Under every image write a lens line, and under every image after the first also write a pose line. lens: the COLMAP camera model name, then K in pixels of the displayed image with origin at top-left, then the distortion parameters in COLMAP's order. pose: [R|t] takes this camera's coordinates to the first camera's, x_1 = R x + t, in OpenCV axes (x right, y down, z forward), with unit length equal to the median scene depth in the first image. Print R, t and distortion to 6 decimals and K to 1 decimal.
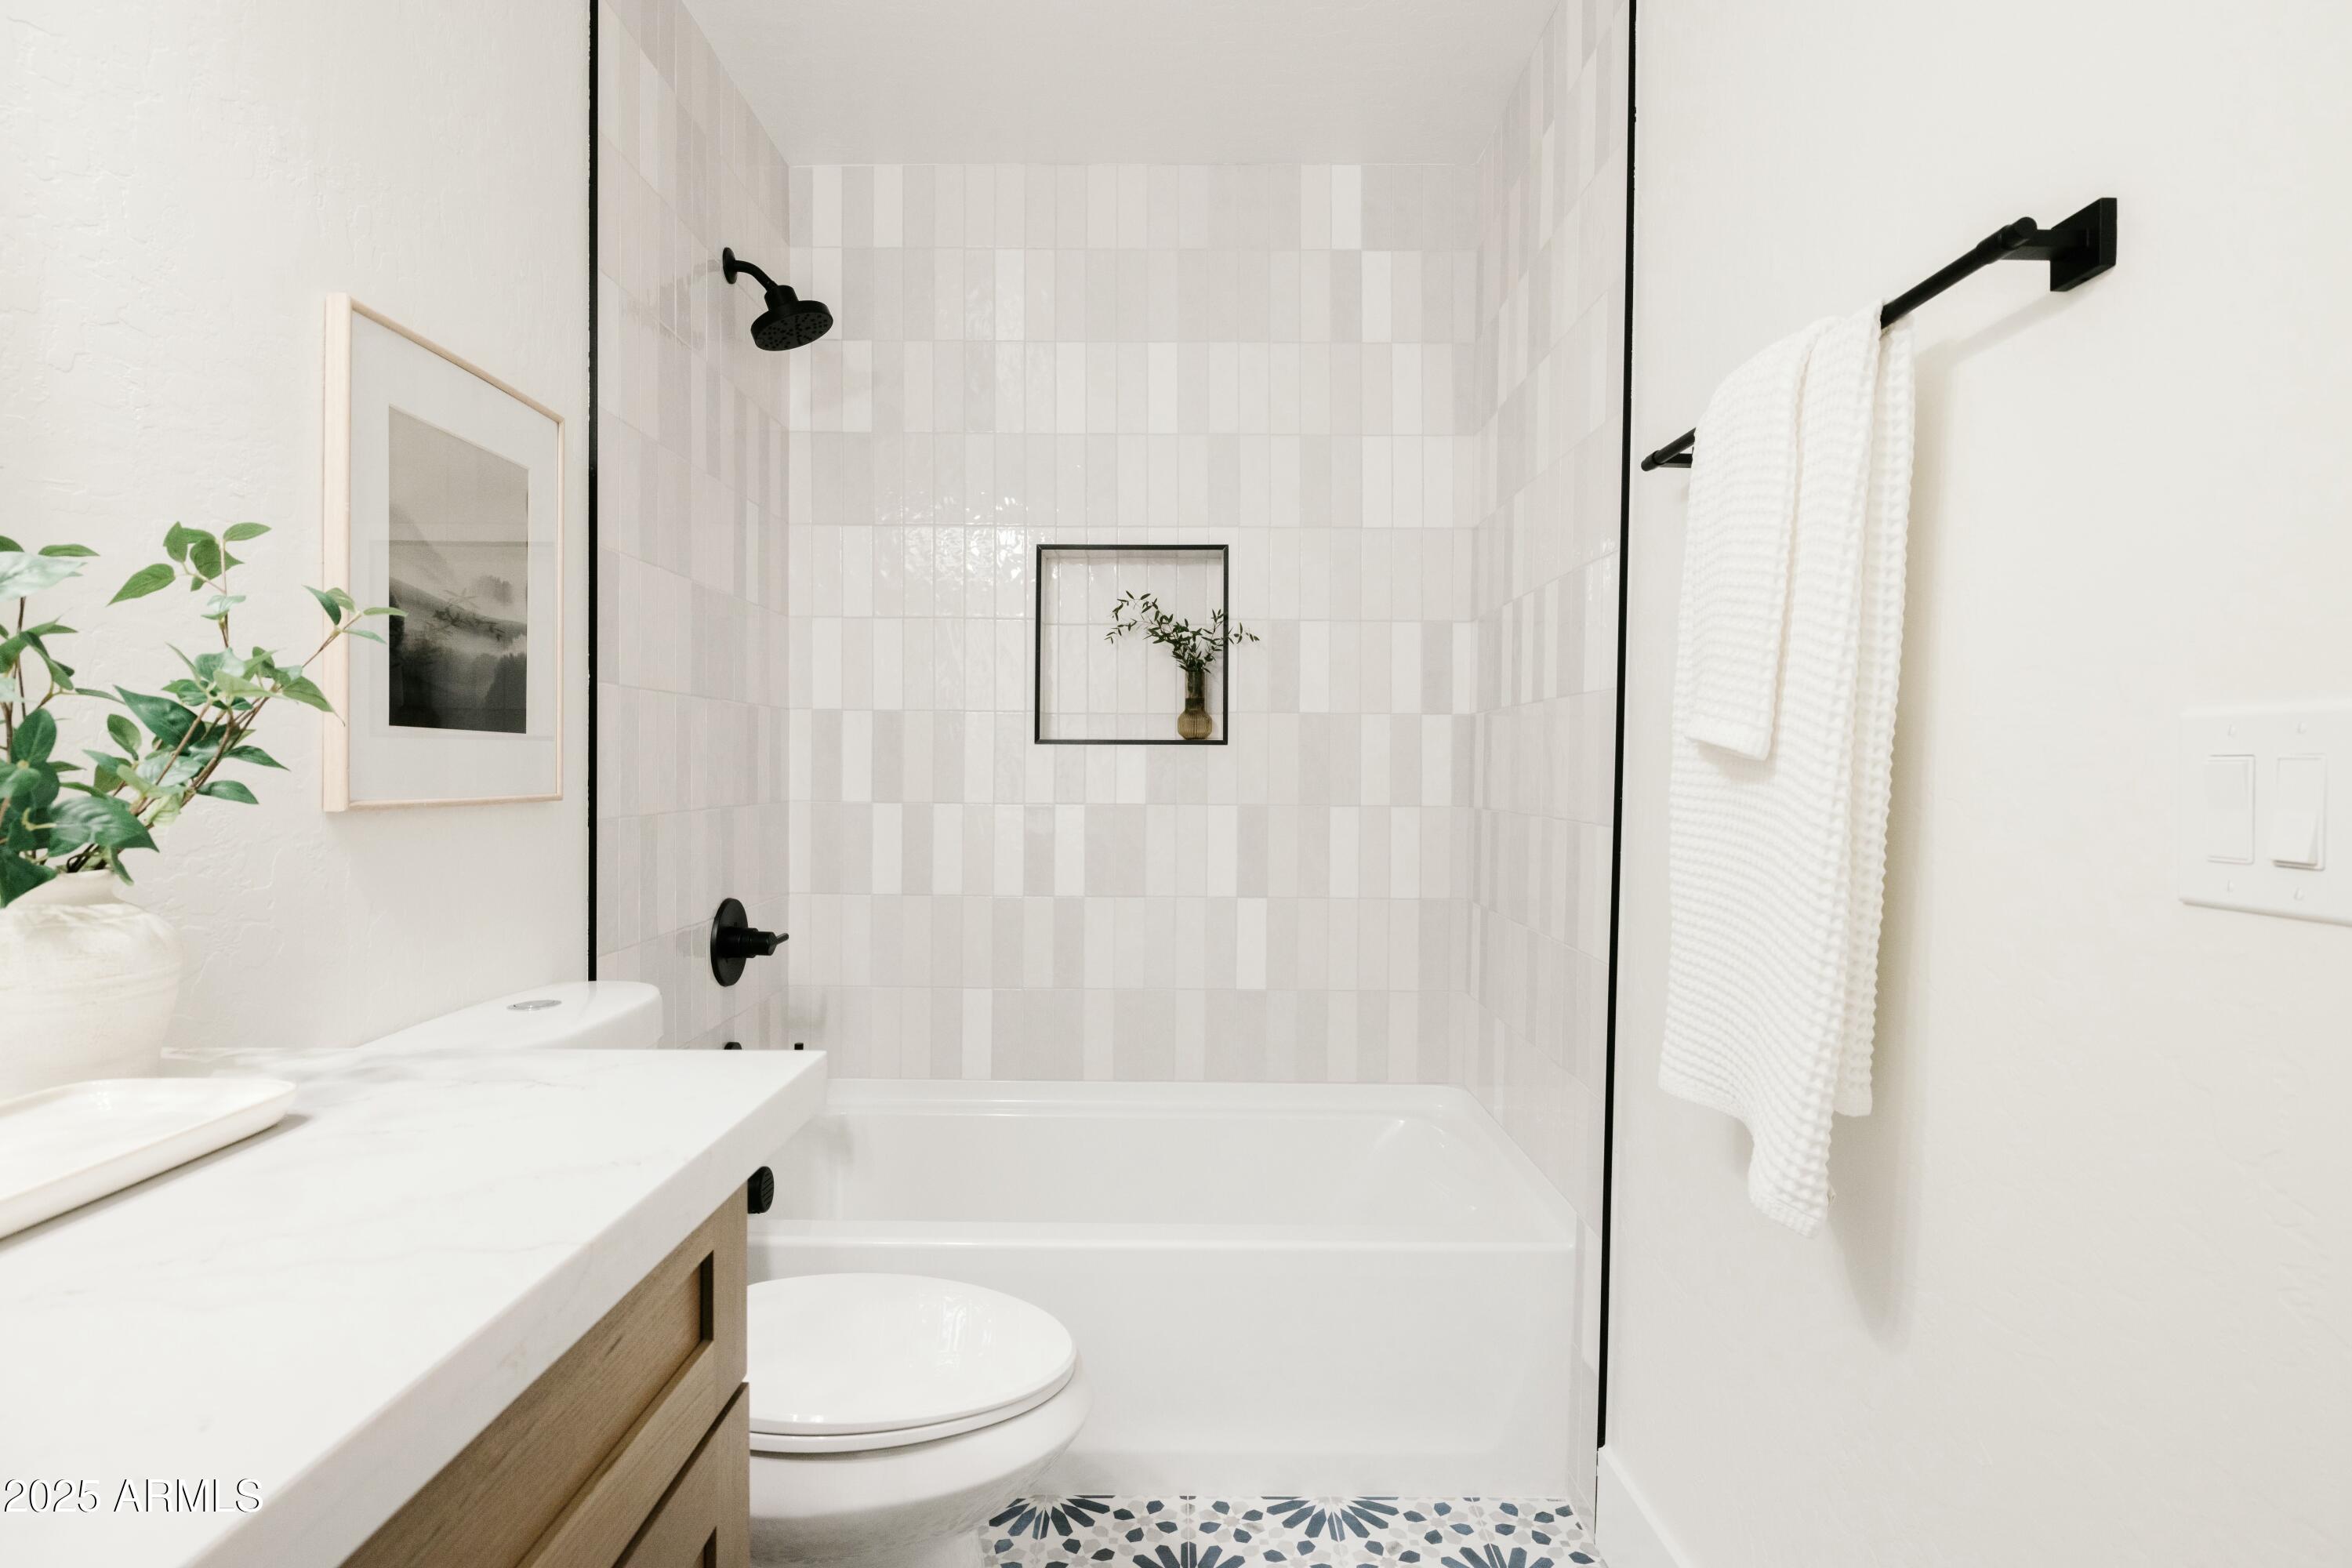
lens RADIAL K [[1167.0, 0, 1176.0], [0, 1167.0, 784.0], [0, 0, 1]] dist [-0.013282, 0.000631]
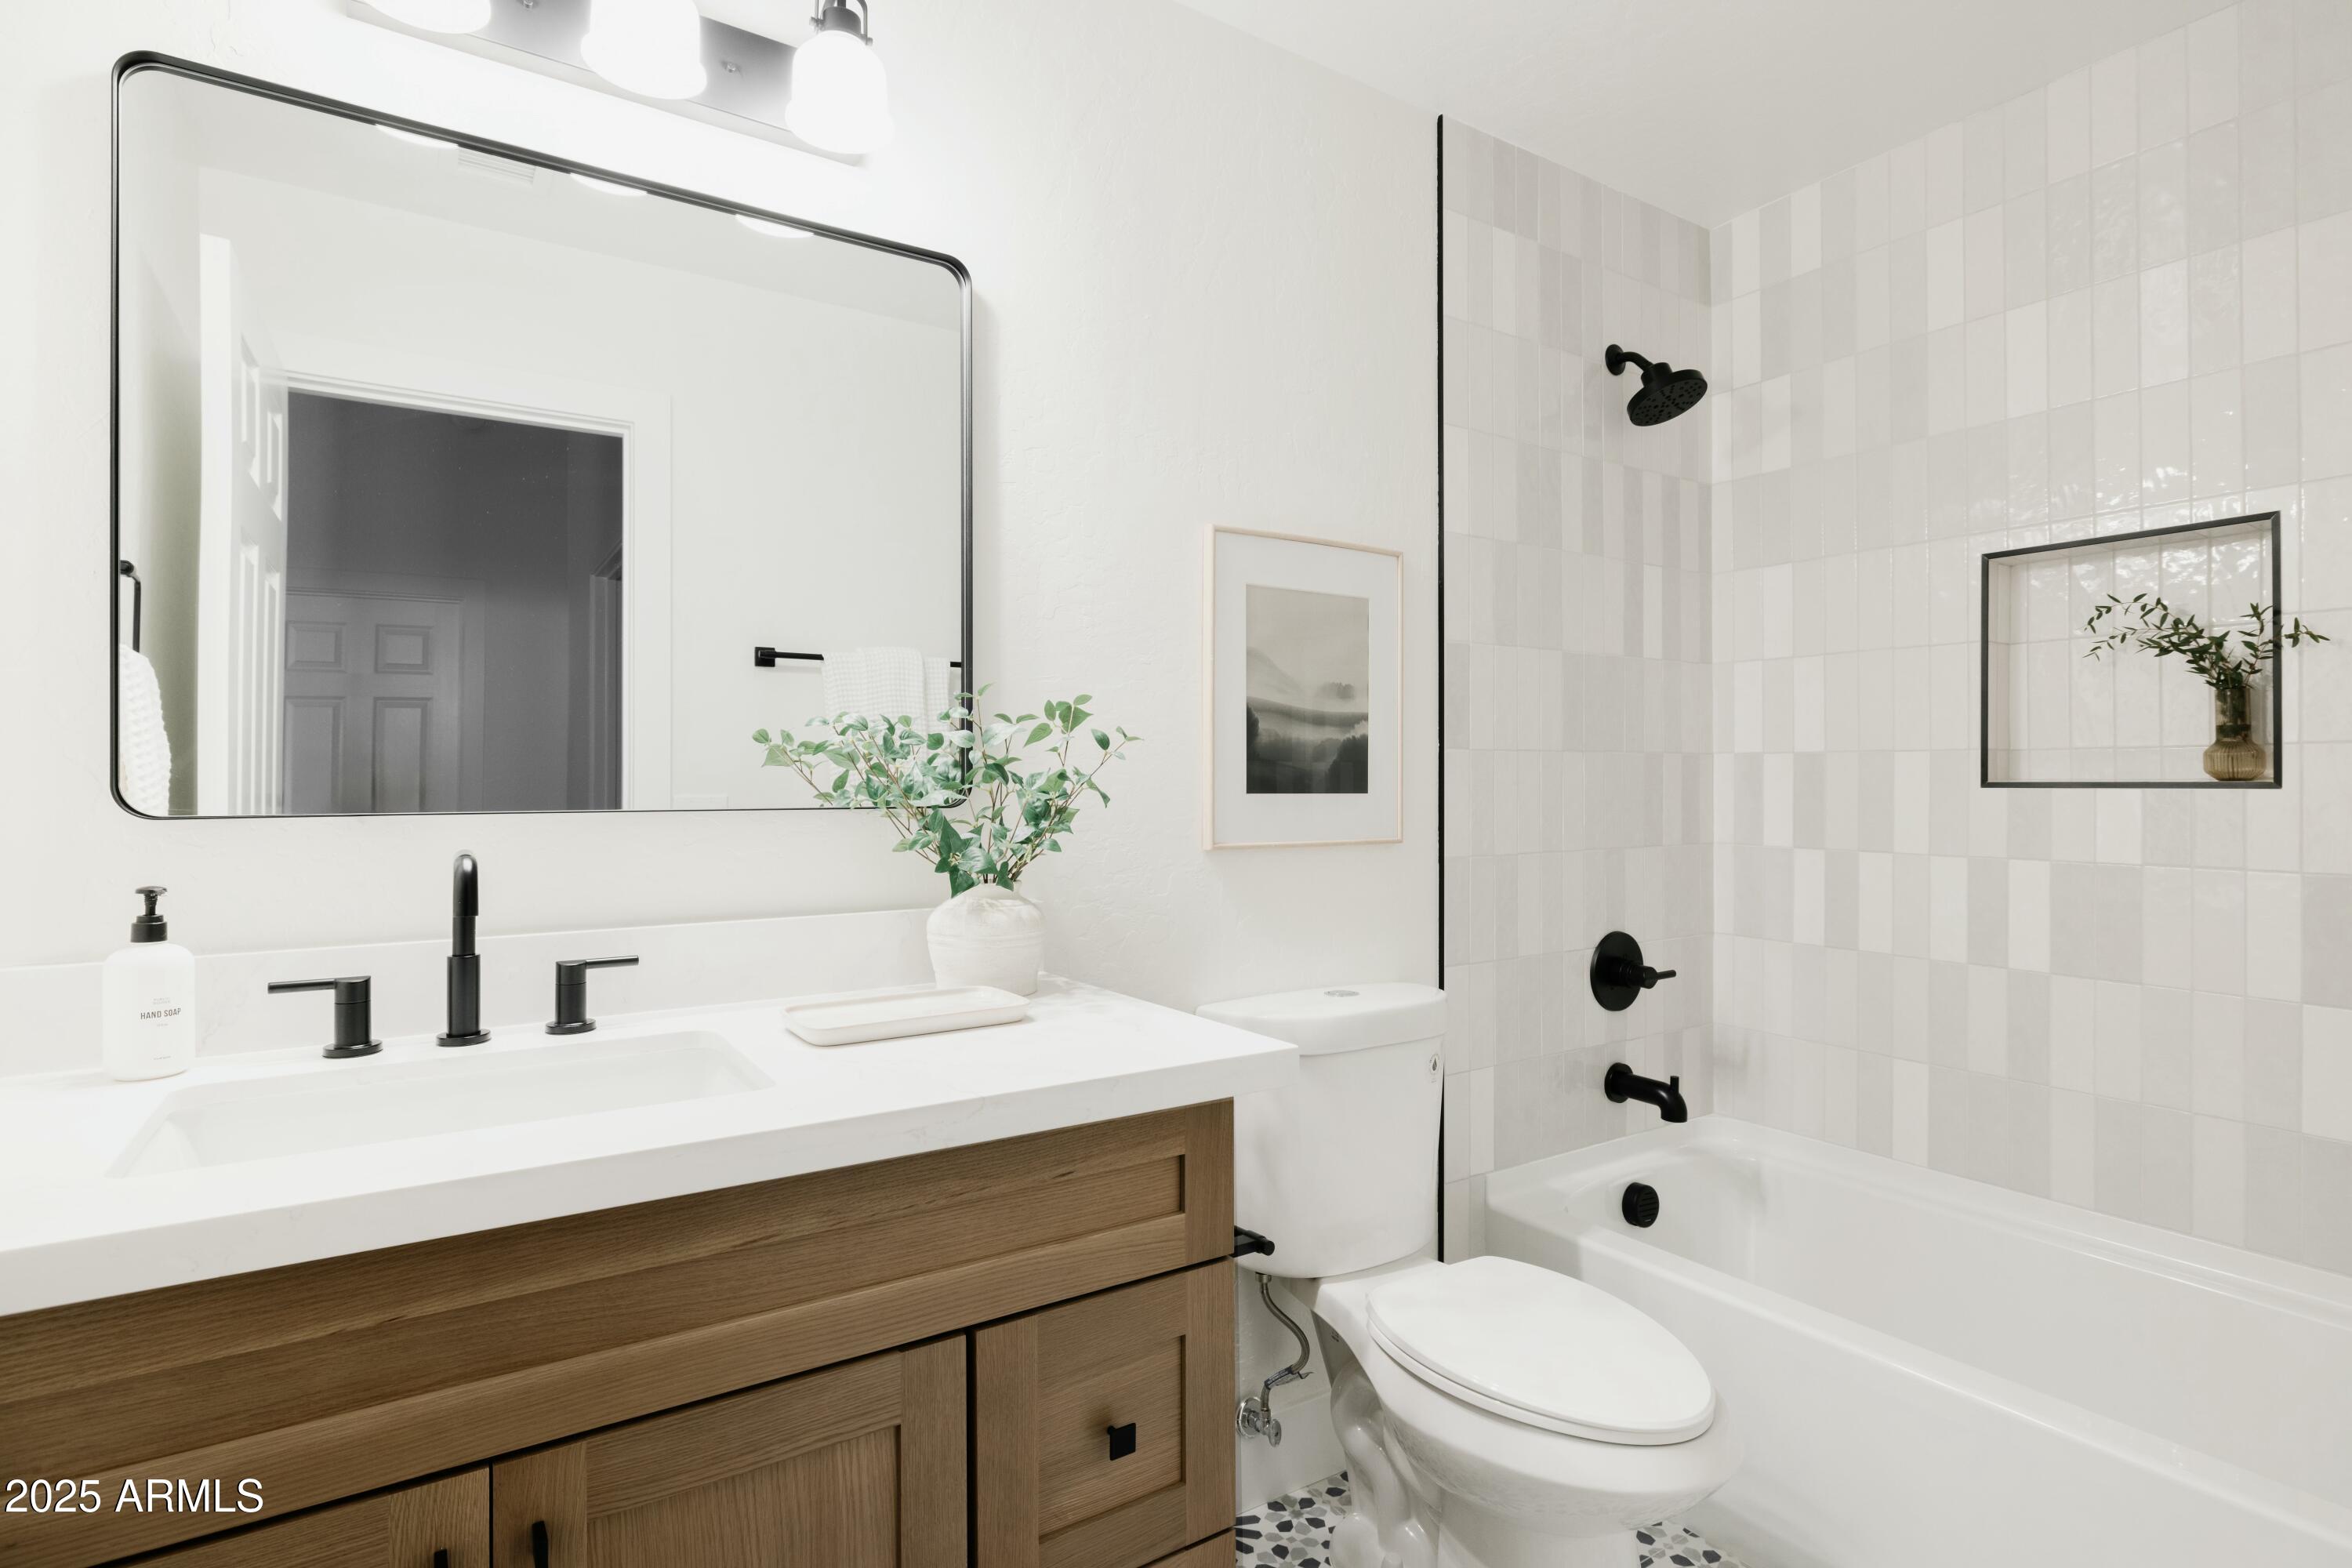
lens RADIAL K [[1167.0, 0, 1176.0], [0, 1167.0, 784.0], [0, 0, 1]] dist [-0.013282, 0.000631]
pose [[0.544433, -0.002502, -0.838801, 0.271790], [-0.009271, 0.999917, -0.009000, -0.023705], [0.838753, 0.012677, 0.544364, 0.042788]]
